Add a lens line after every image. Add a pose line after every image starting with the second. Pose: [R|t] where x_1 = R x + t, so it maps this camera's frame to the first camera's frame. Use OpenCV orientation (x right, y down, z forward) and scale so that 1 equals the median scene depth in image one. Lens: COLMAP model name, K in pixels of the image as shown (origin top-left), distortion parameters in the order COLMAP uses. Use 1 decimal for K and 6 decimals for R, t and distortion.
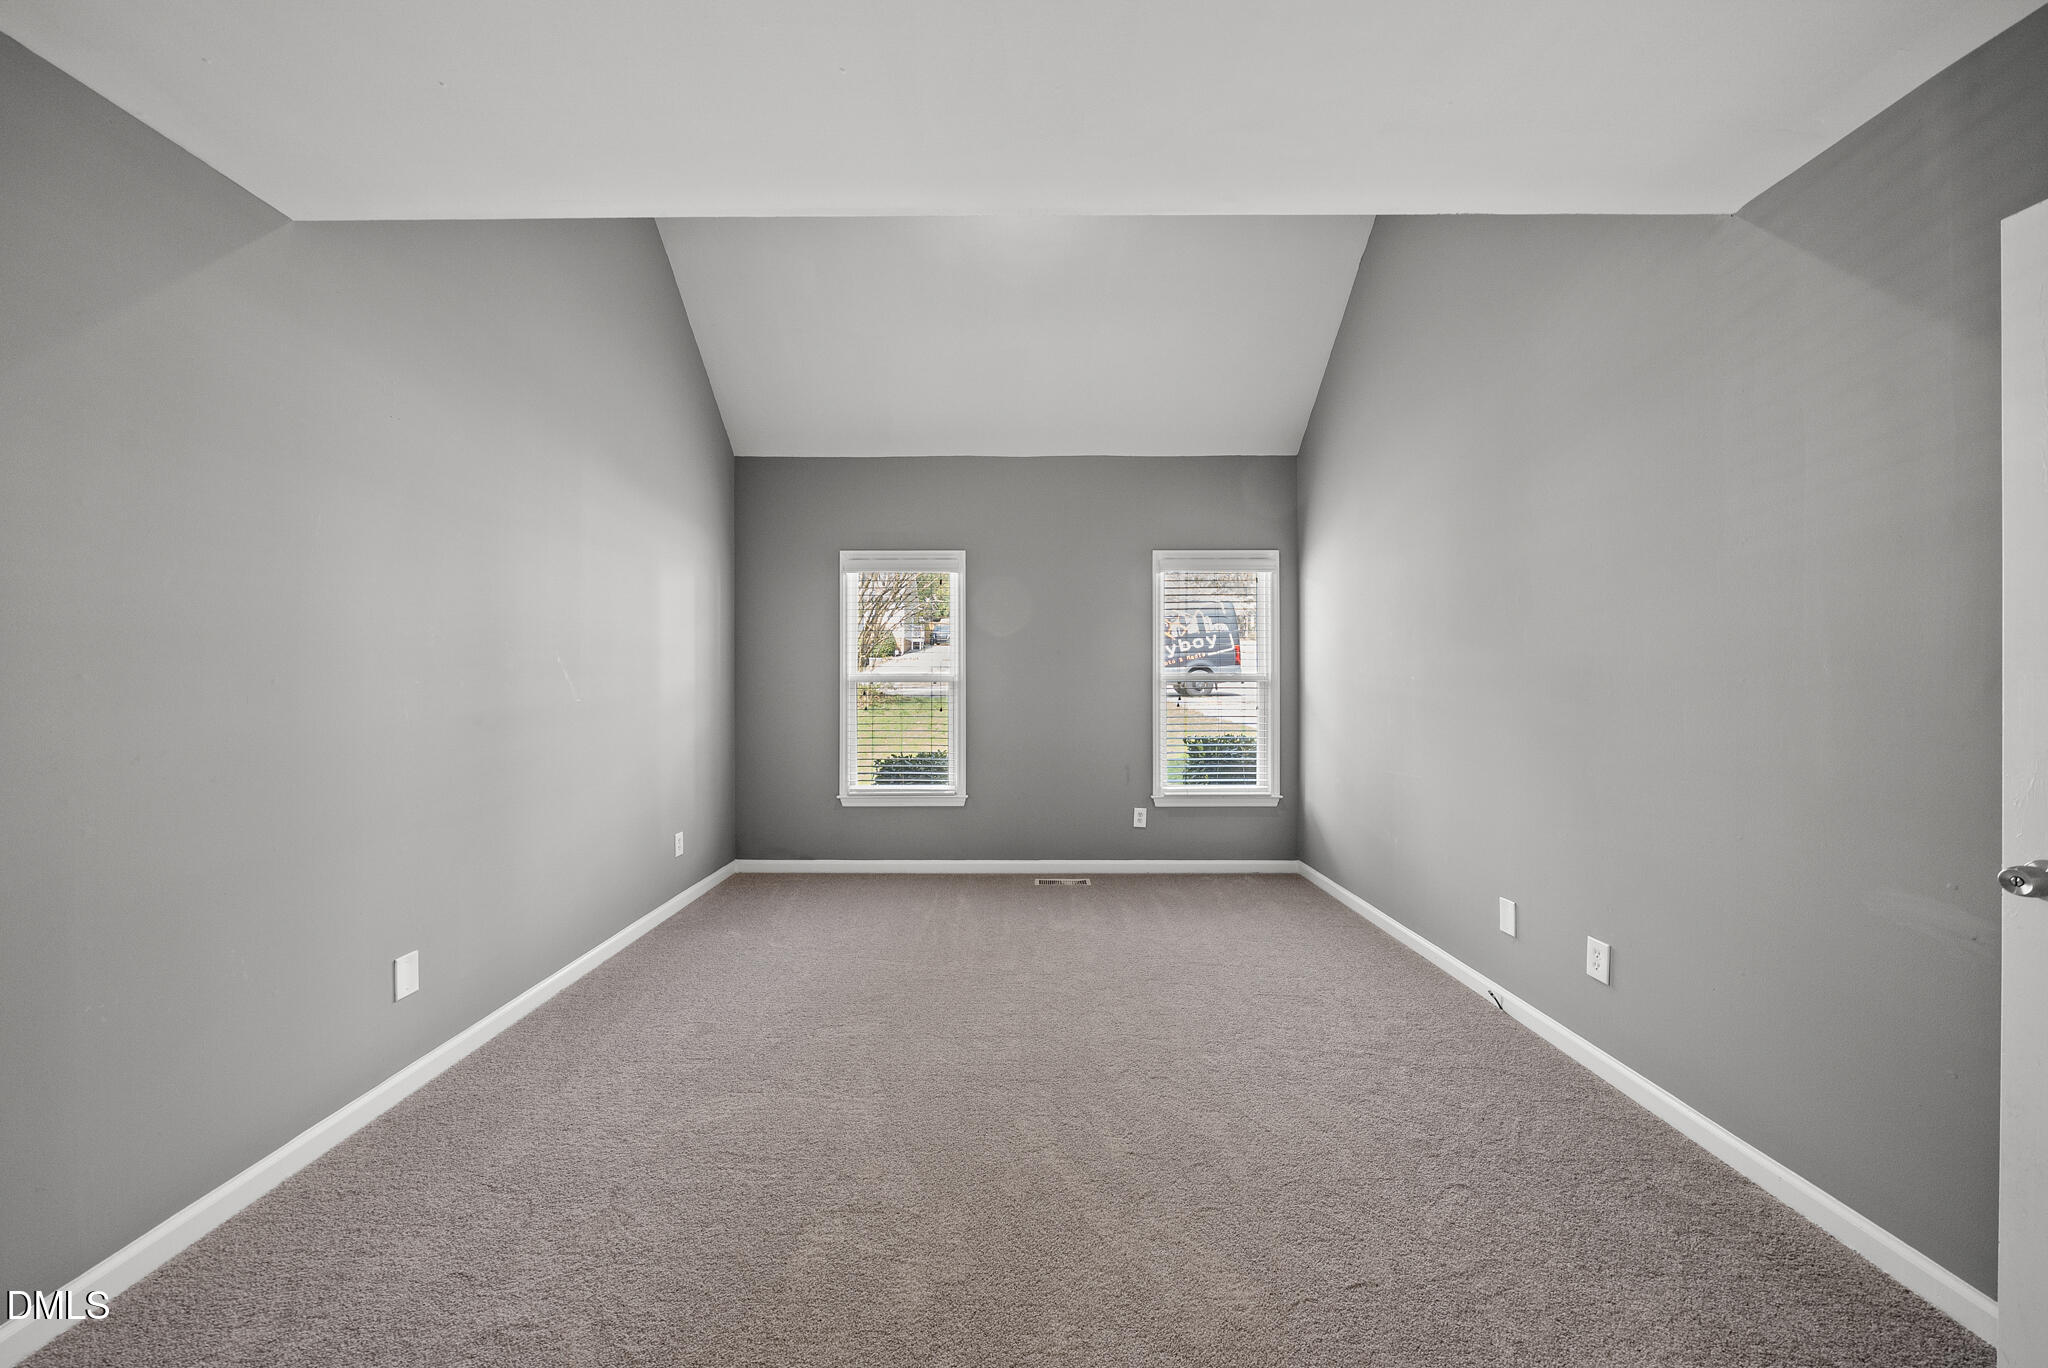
lens RADIAL K [[707.0, 0, 1026.7], [0, 707.0, 678.4], [0, 0, 1]] dist [-0.007282, -0.000239]
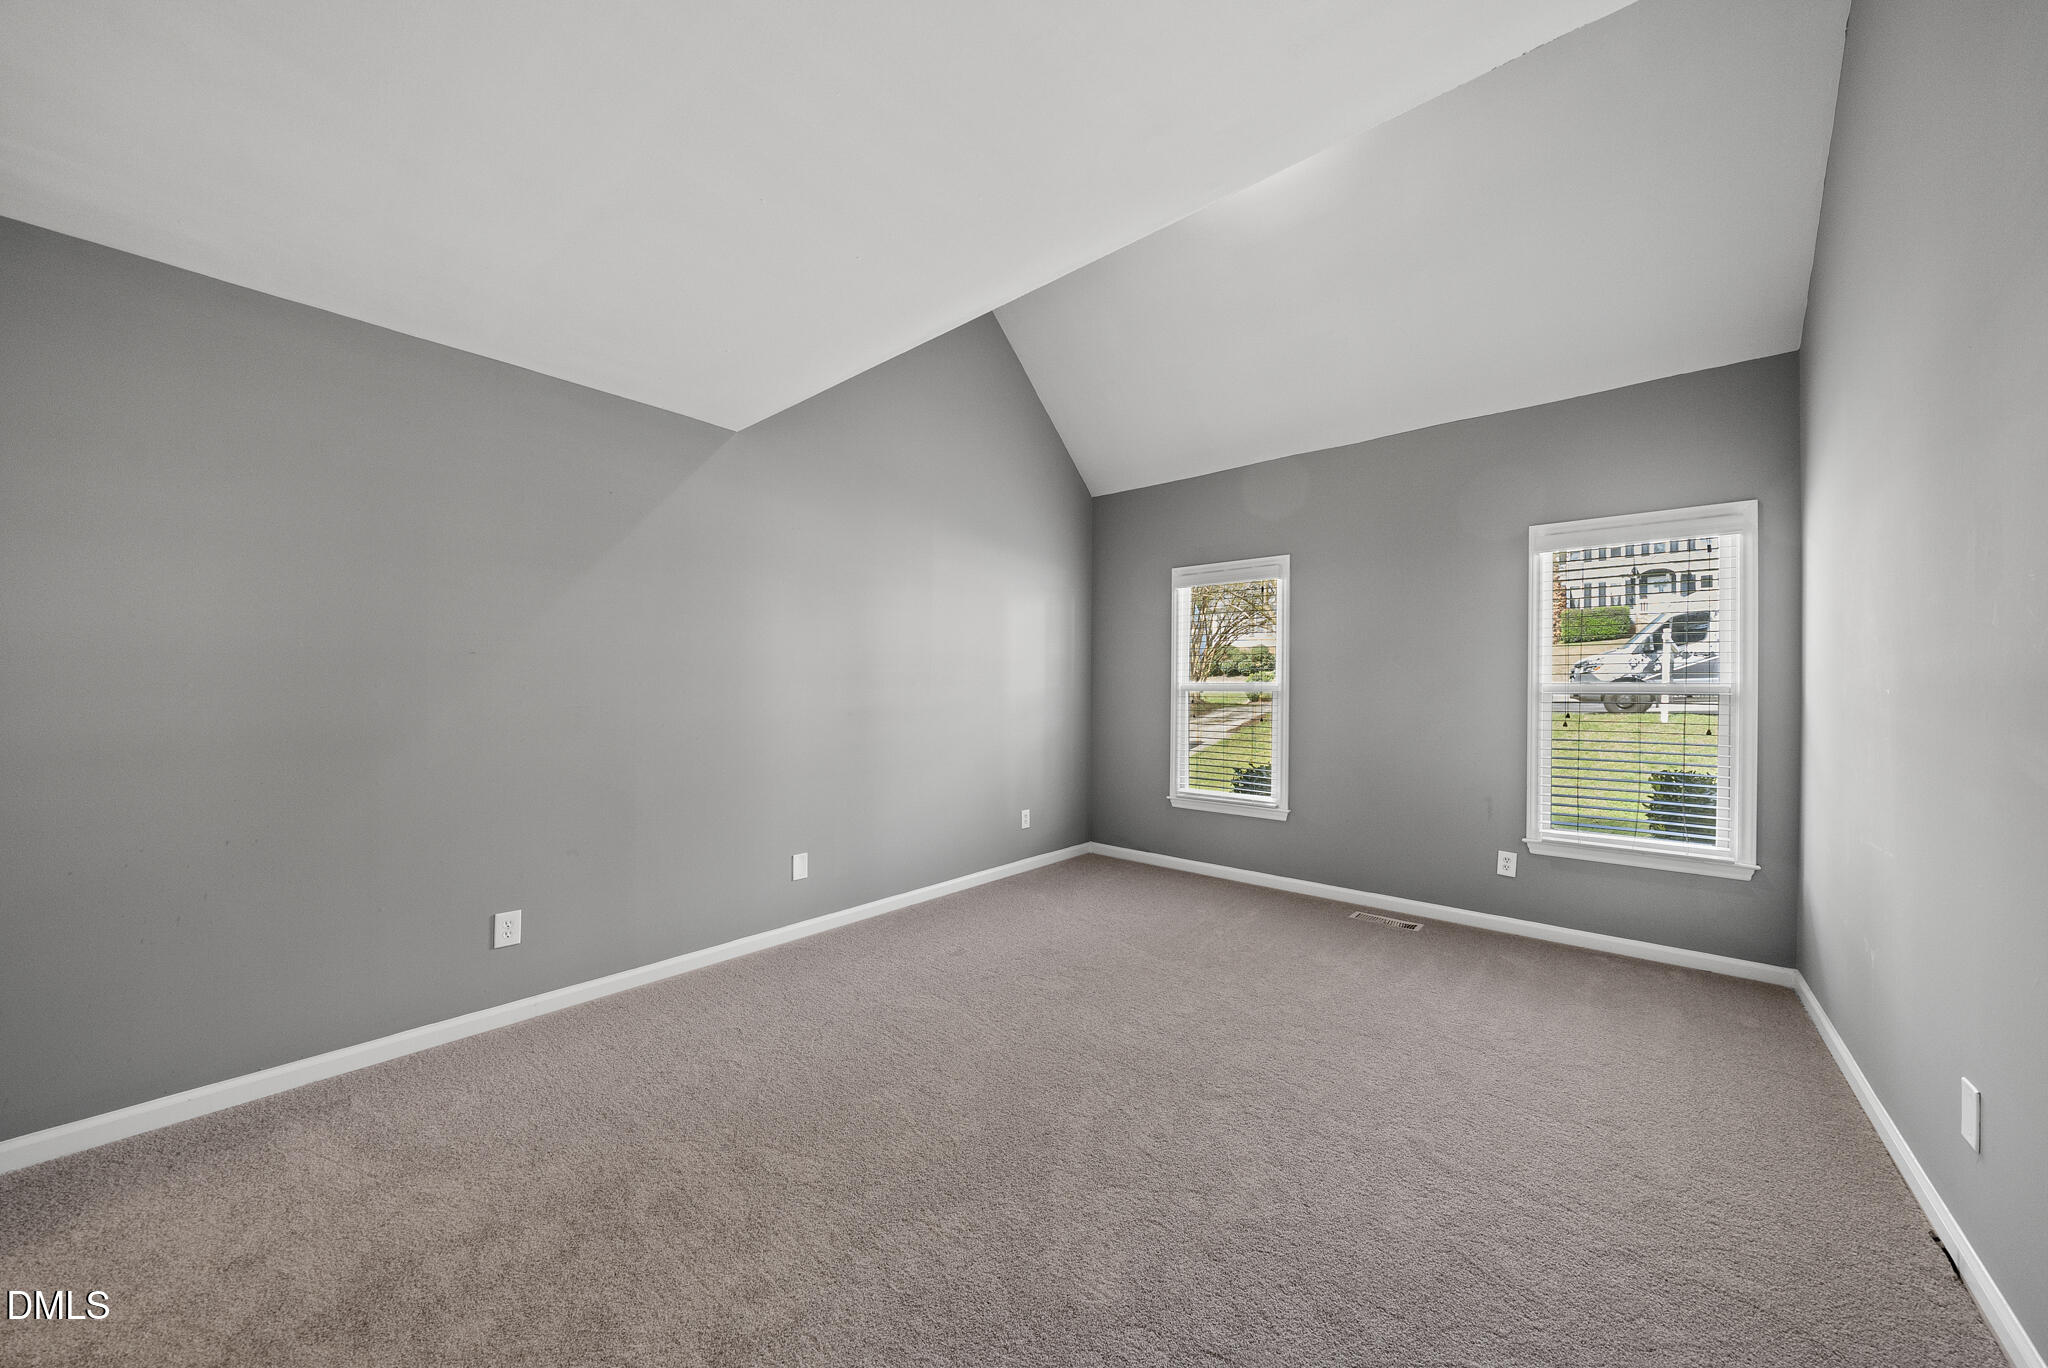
lens RADIAL K [[707.0, 0, 1030.7], [0, 707.0, 687.6], [0, 0, 1]] dist [-0.007282, -0.000239]
pose [[0.756914, 0.005475, -0.653491, 0.277046], [-0.005056, 0.999984, 0.002522, -0.001318], [0.653494, 0.001395, 0.756930, 0.047251]]
